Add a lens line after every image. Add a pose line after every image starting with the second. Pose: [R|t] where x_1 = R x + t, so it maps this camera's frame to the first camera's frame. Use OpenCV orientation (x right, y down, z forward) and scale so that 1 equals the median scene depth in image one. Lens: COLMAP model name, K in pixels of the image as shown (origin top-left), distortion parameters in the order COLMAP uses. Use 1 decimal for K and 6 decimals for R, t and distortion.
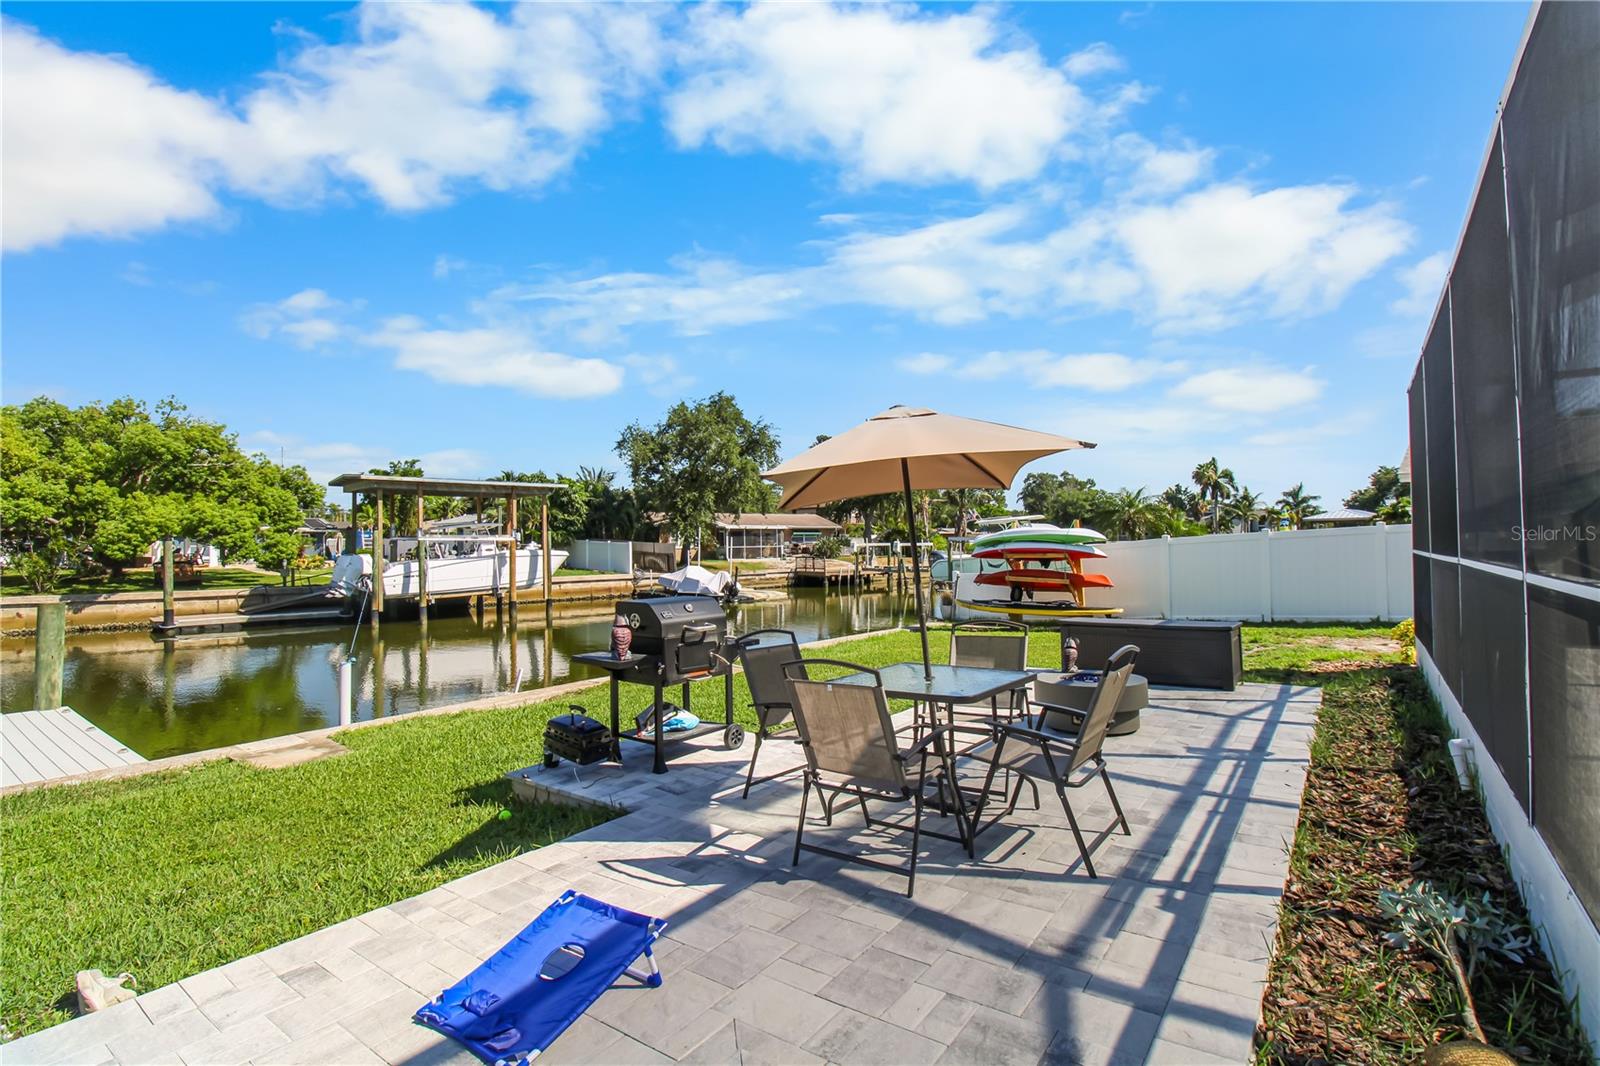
lens RADIAL K [[748.3, 0, 800.0], [0, 748.3, 533.0], [0, 0, 1]] dist [0.000374, -0.000138]
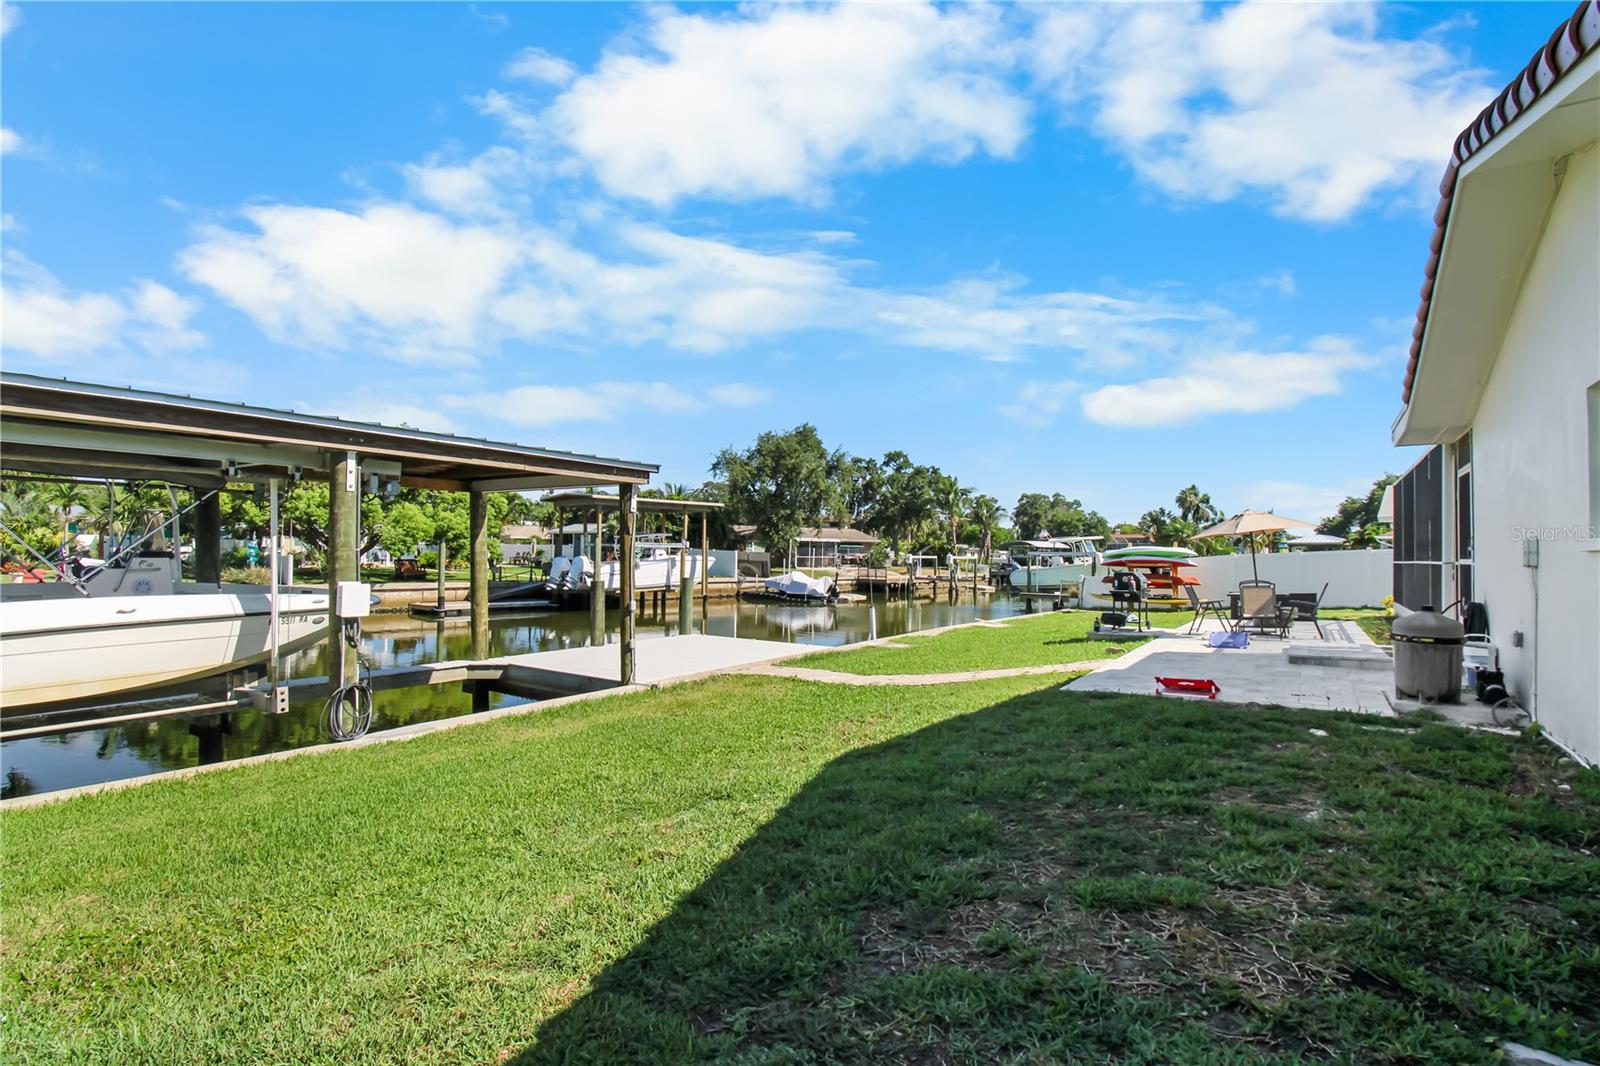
lens RADIAL K [[761.8, 0, 797.1], [0, 761.8, 554.7], [0, 0, 1]] dist [0.001005, 0.000023]
pose [[0.998805, 0.018541, 0.045210, -0.182401], [-0.019075, 0.999753, 0.011408, 0.002510], [-0.044987, -0.012257, 0.998912, -0.203644]]
